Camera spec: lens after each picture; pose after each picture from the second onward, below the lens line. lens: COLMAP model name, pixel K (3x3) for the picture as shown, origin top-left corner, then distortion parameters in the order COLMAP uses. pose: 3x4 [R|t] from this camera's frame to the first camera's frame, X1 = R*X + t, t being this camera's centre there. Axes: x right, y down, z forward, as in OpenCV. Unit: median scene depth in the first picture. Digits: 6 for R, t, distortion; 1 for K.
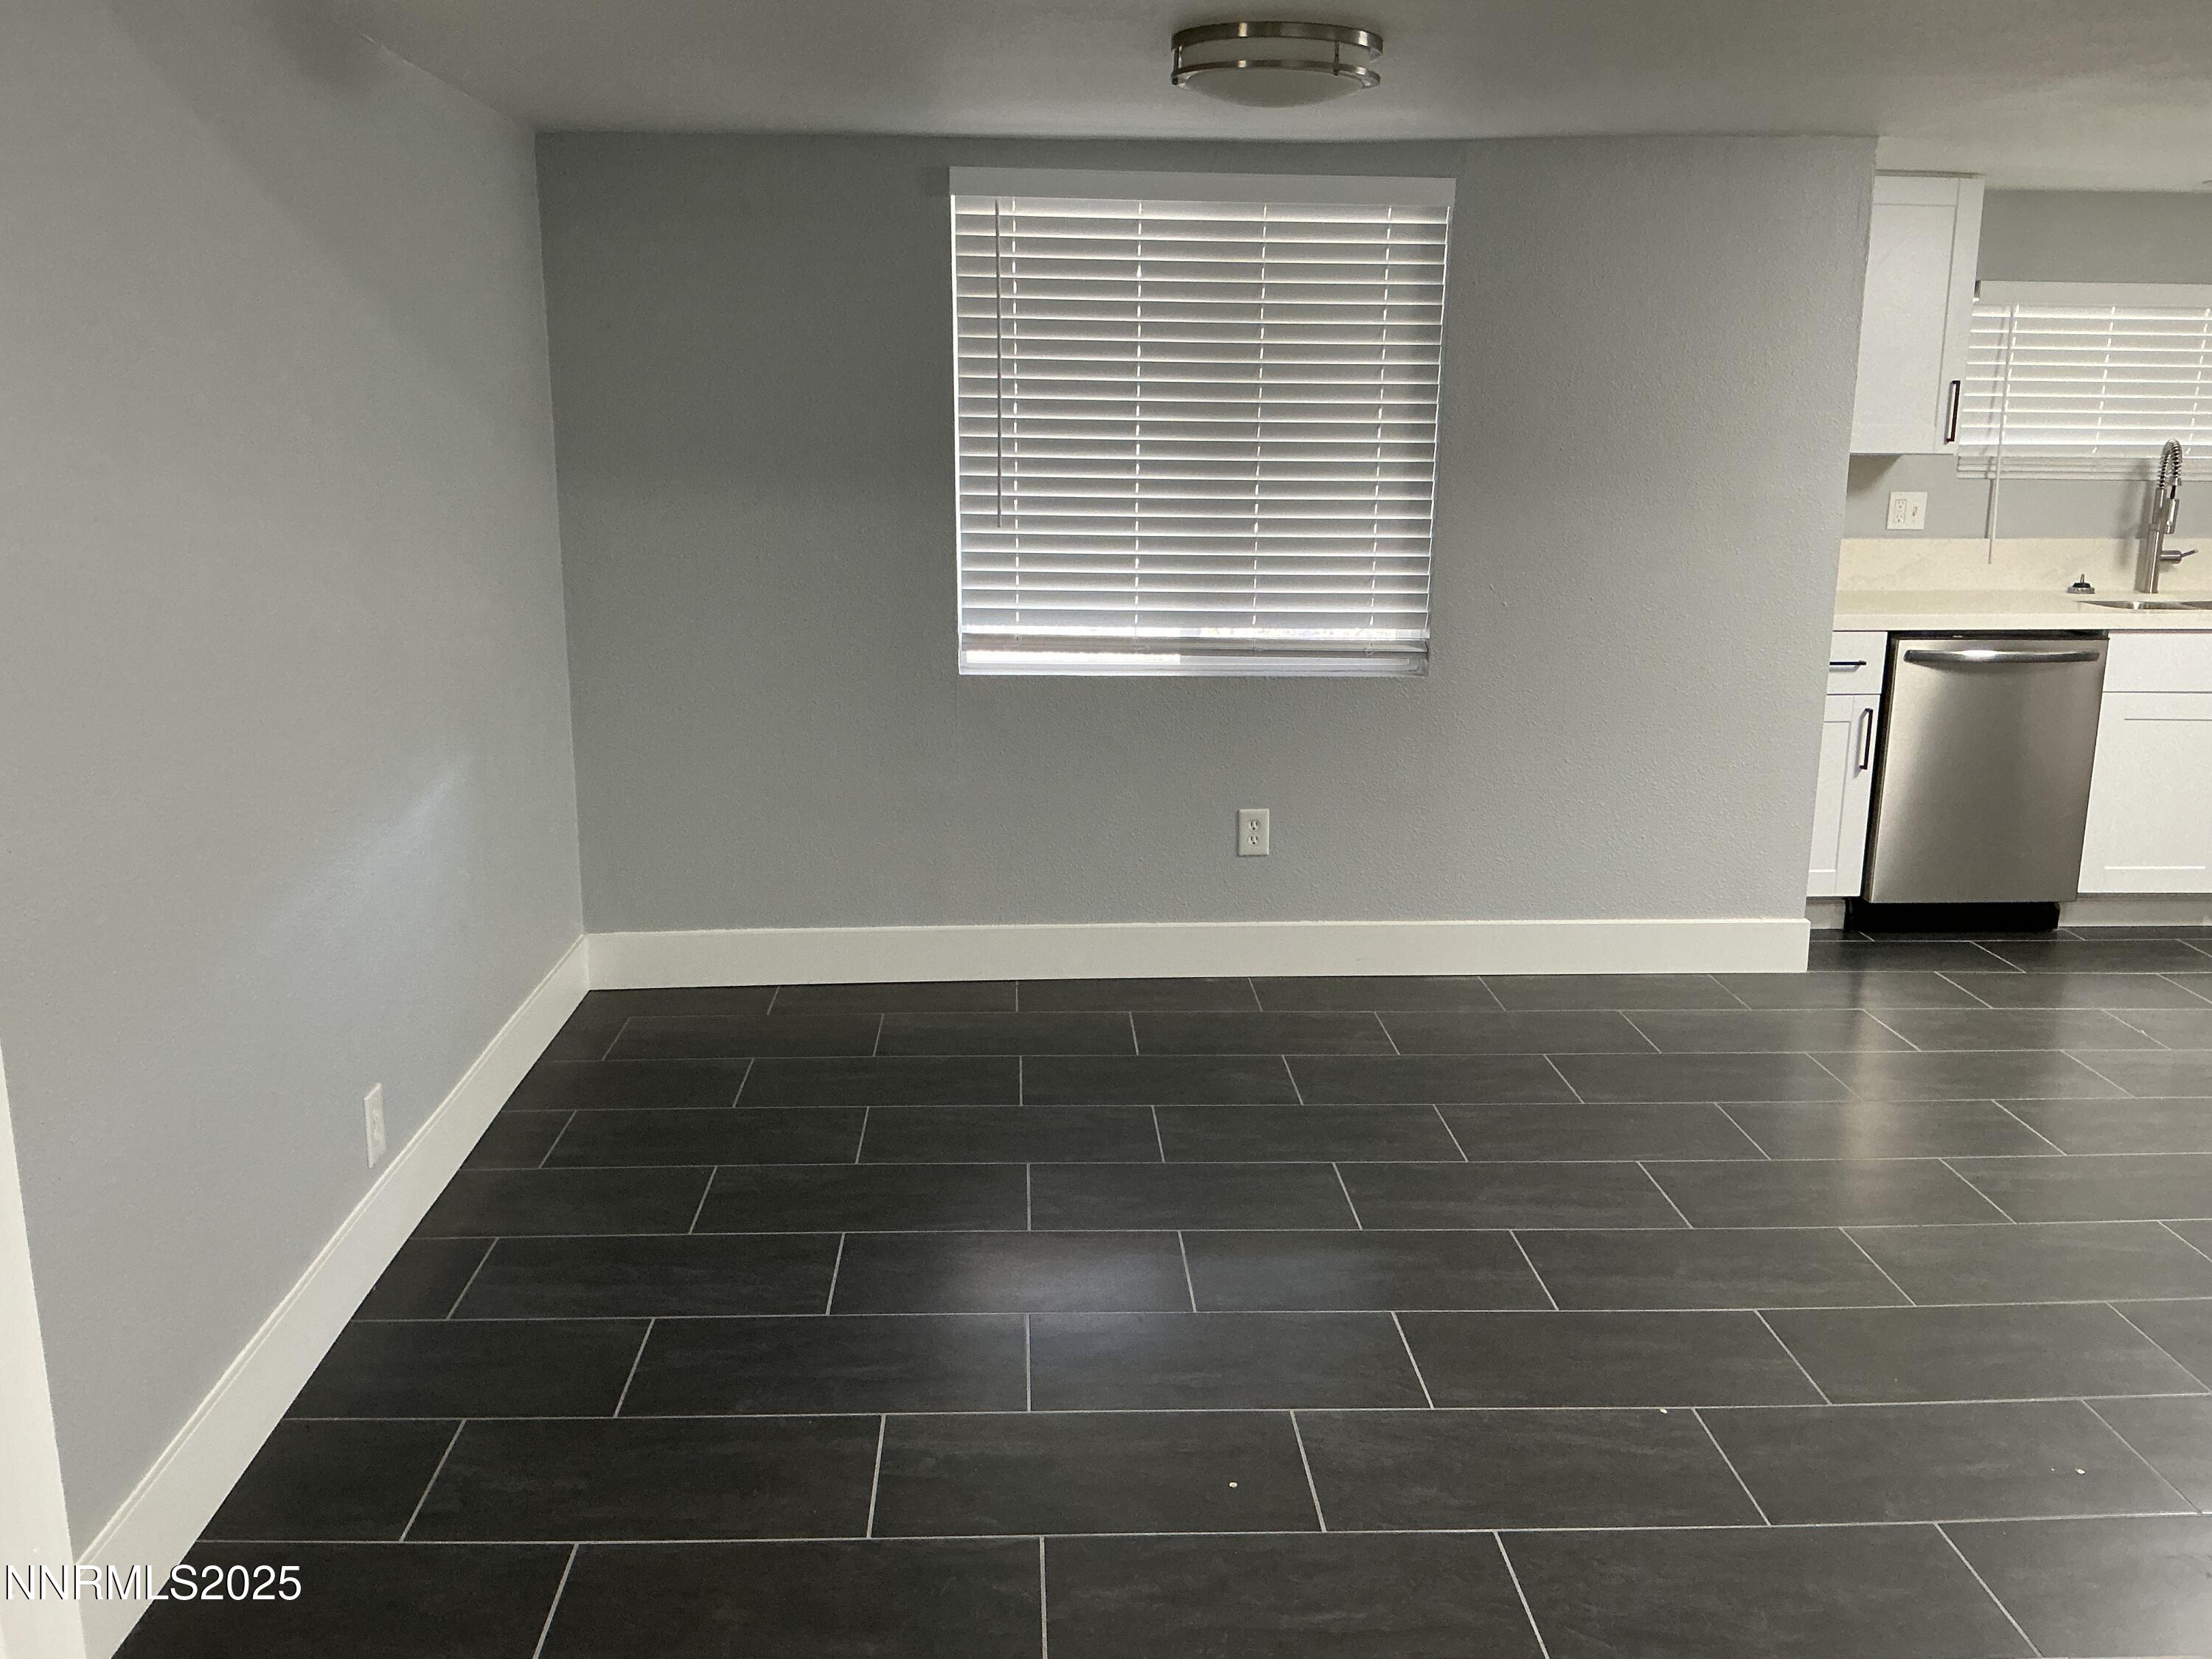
lens RADIAL K [[1834.3, 0, 1111.0], [0, 1834.3, 818.3], [0, 0, 1]] dist [0.160781, -0.318650]
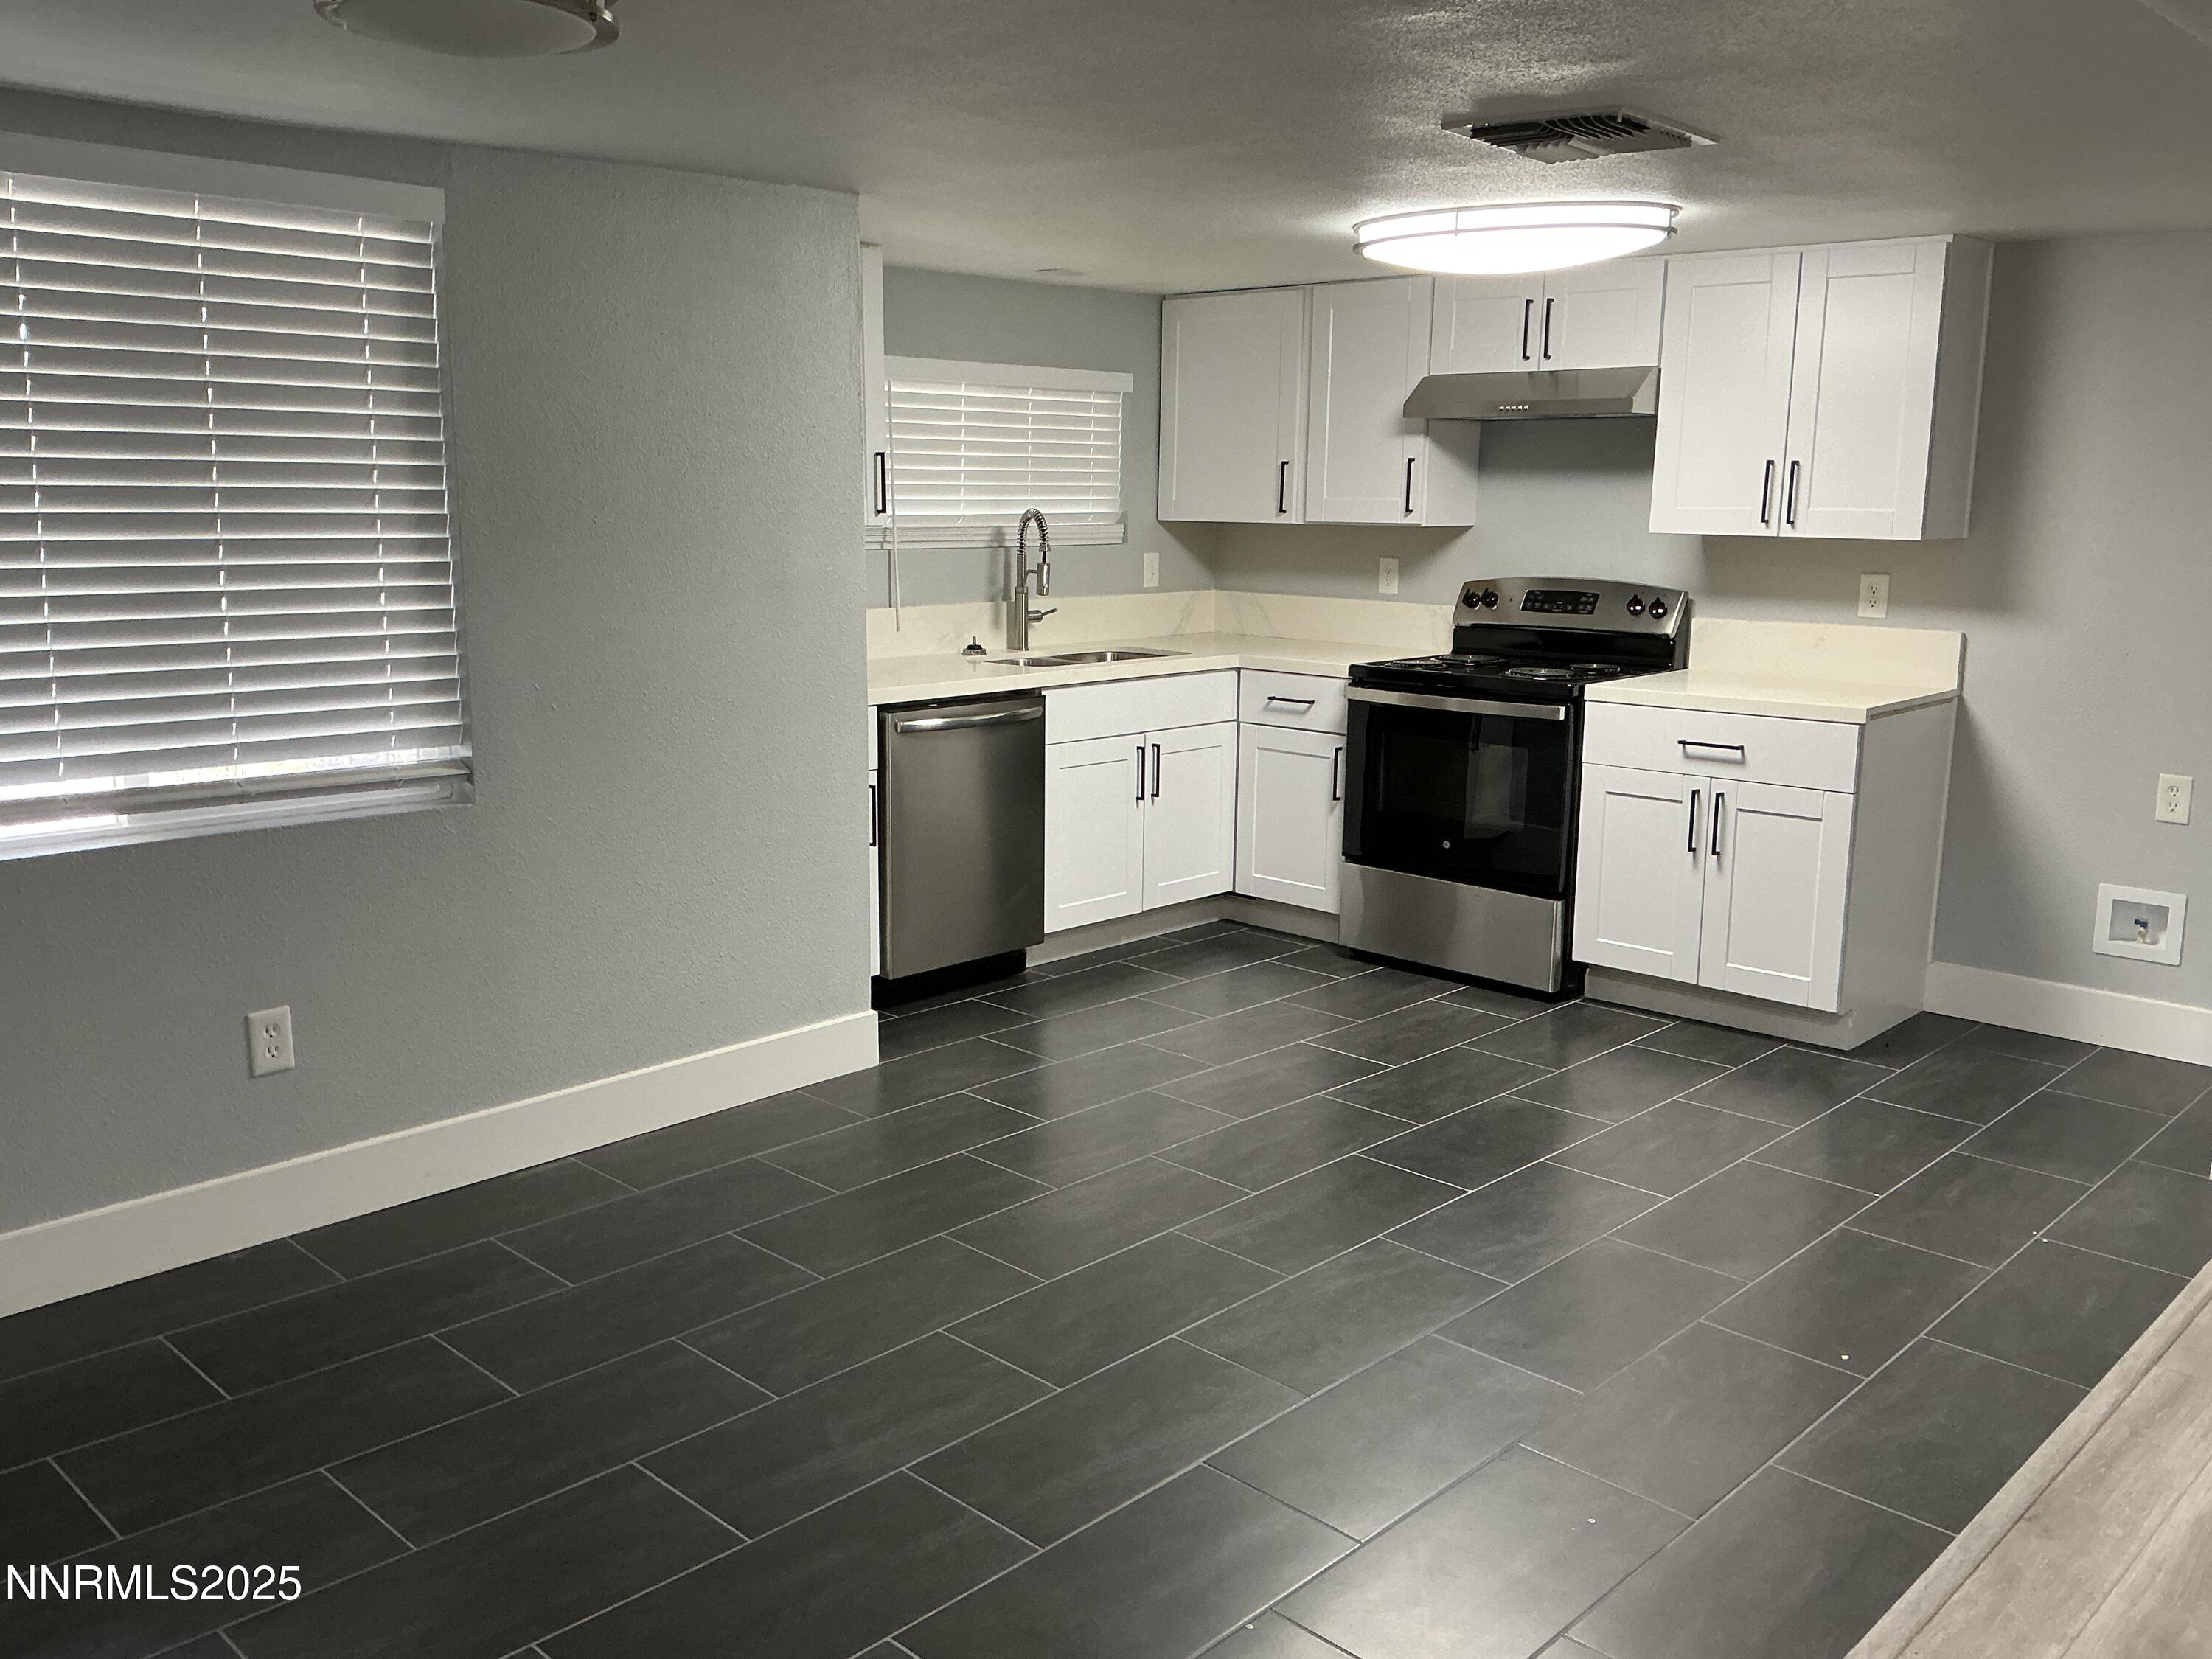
lens RADIAL K [[1834.3, 0, 1111.0], [0, 1834.3, 818.3], [0, 0, 1]] dist [0.160781, -0.318650]
pose [[0.729850, -0.122347, 0.672569, -0.161732], [0.146261, 0.989019, 0.021194, -0.045189], [-0.667777, 0.082902, 0.739730, 0.211224]]
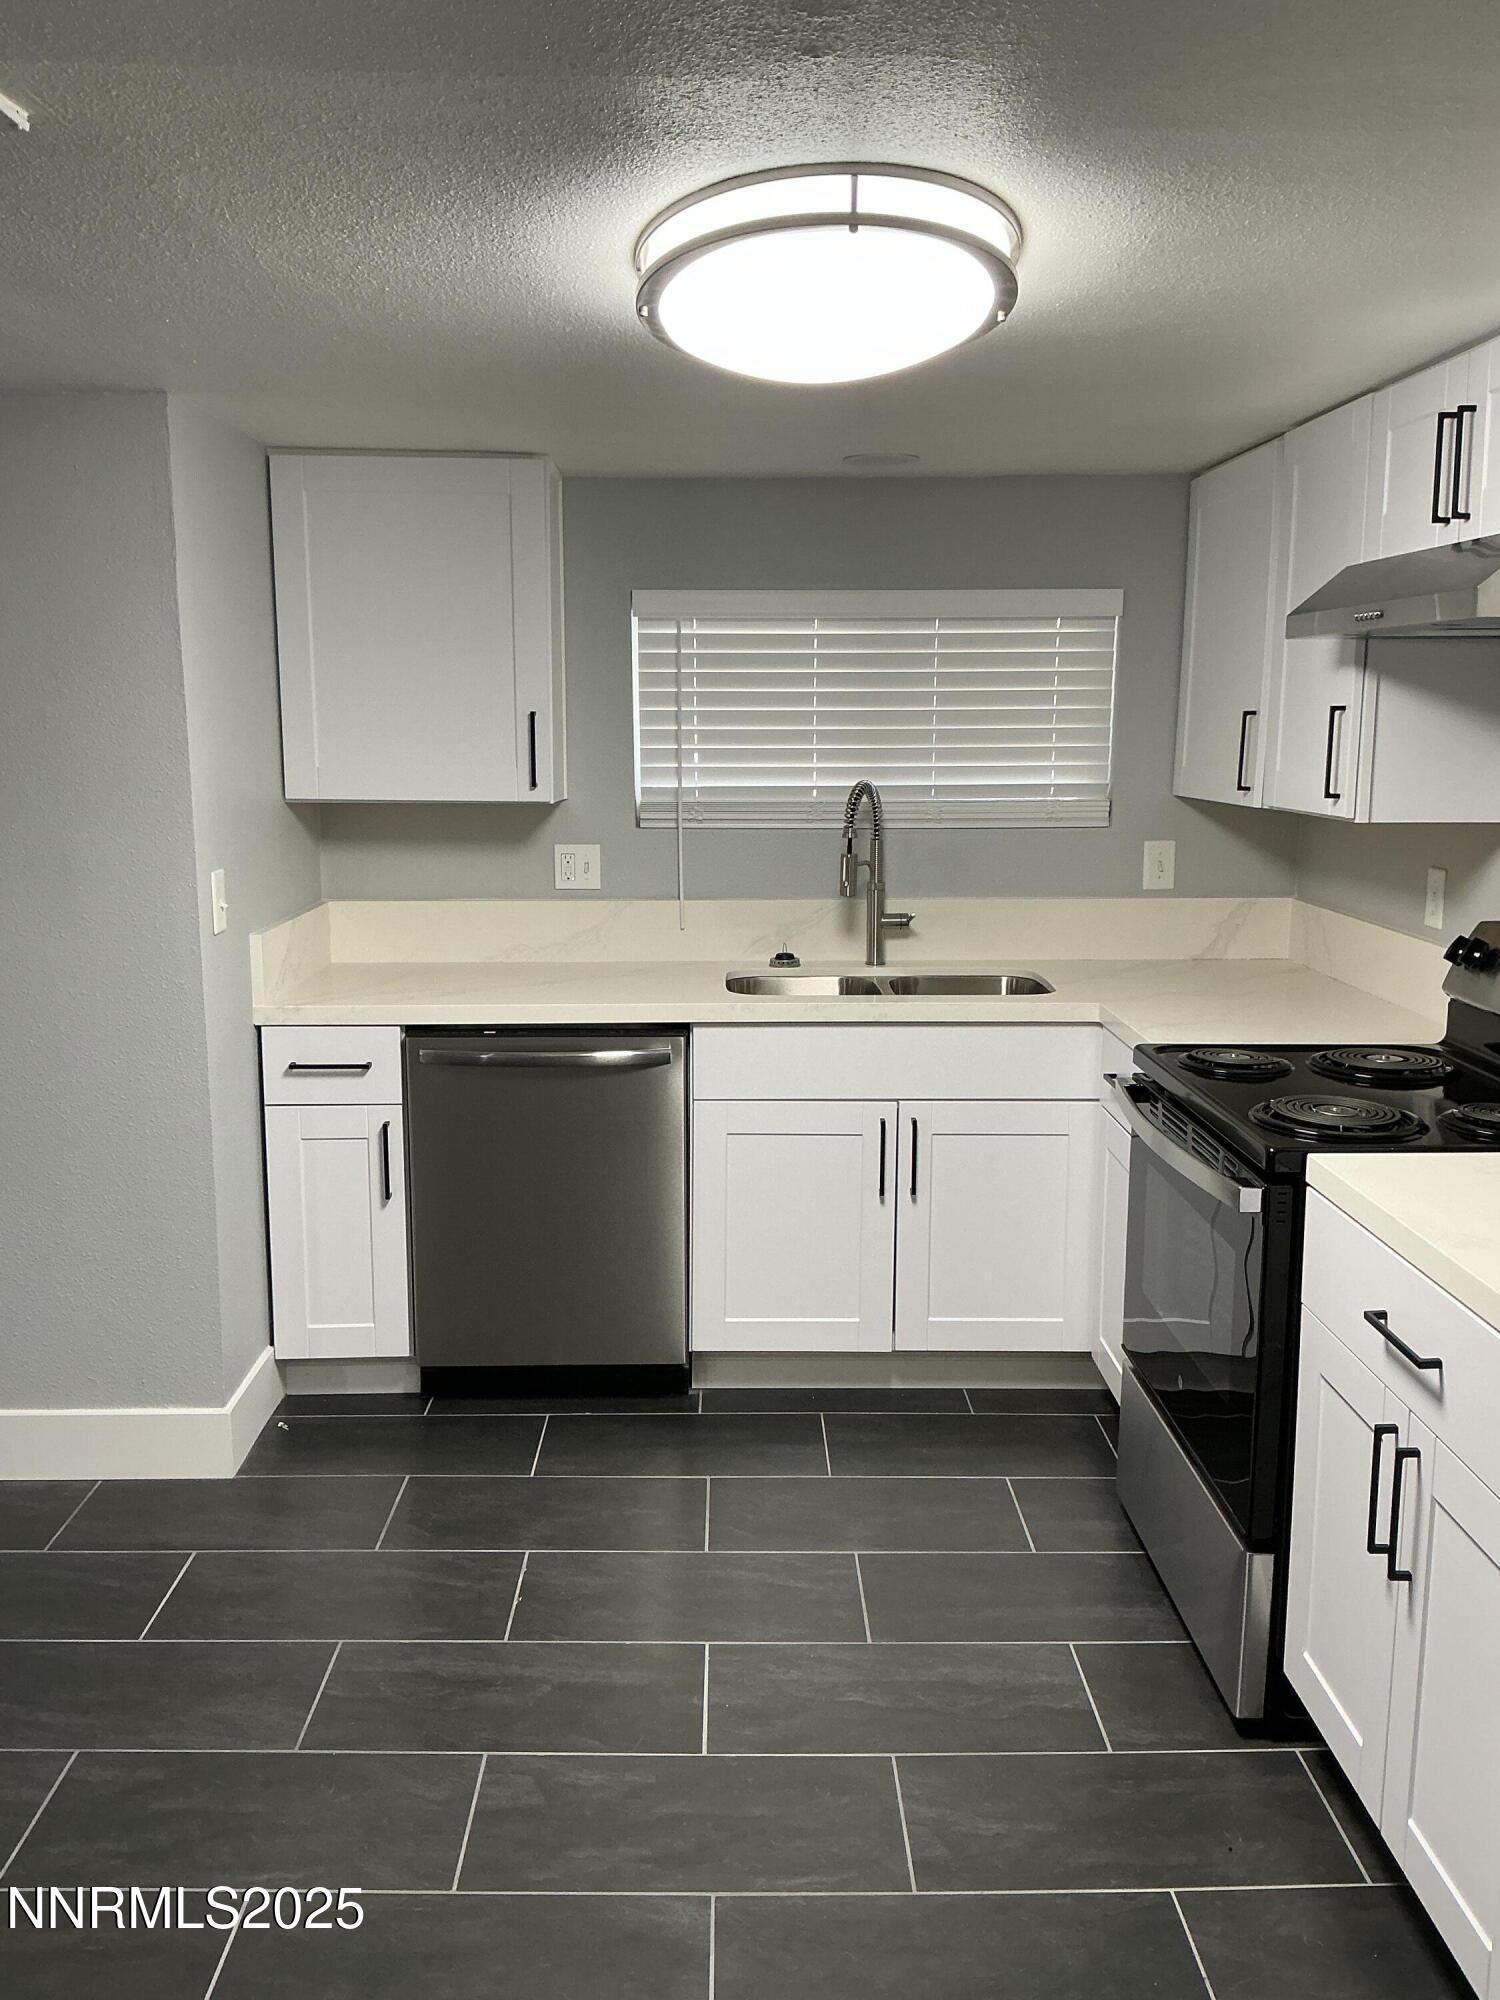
lens RADIAL K [[1674.2, 0, 631.6], [0, 1674.2, 1003.2], [0, 0, 1]] dist [0.050014, 0.002987]
pose [[0.998928, 0.000908, -0.046280, 0.562379], [-0.003427, 0.998515, -0.054374, -0.073921], [0.046162, 0.054475, 0.997448, 0.304413]]
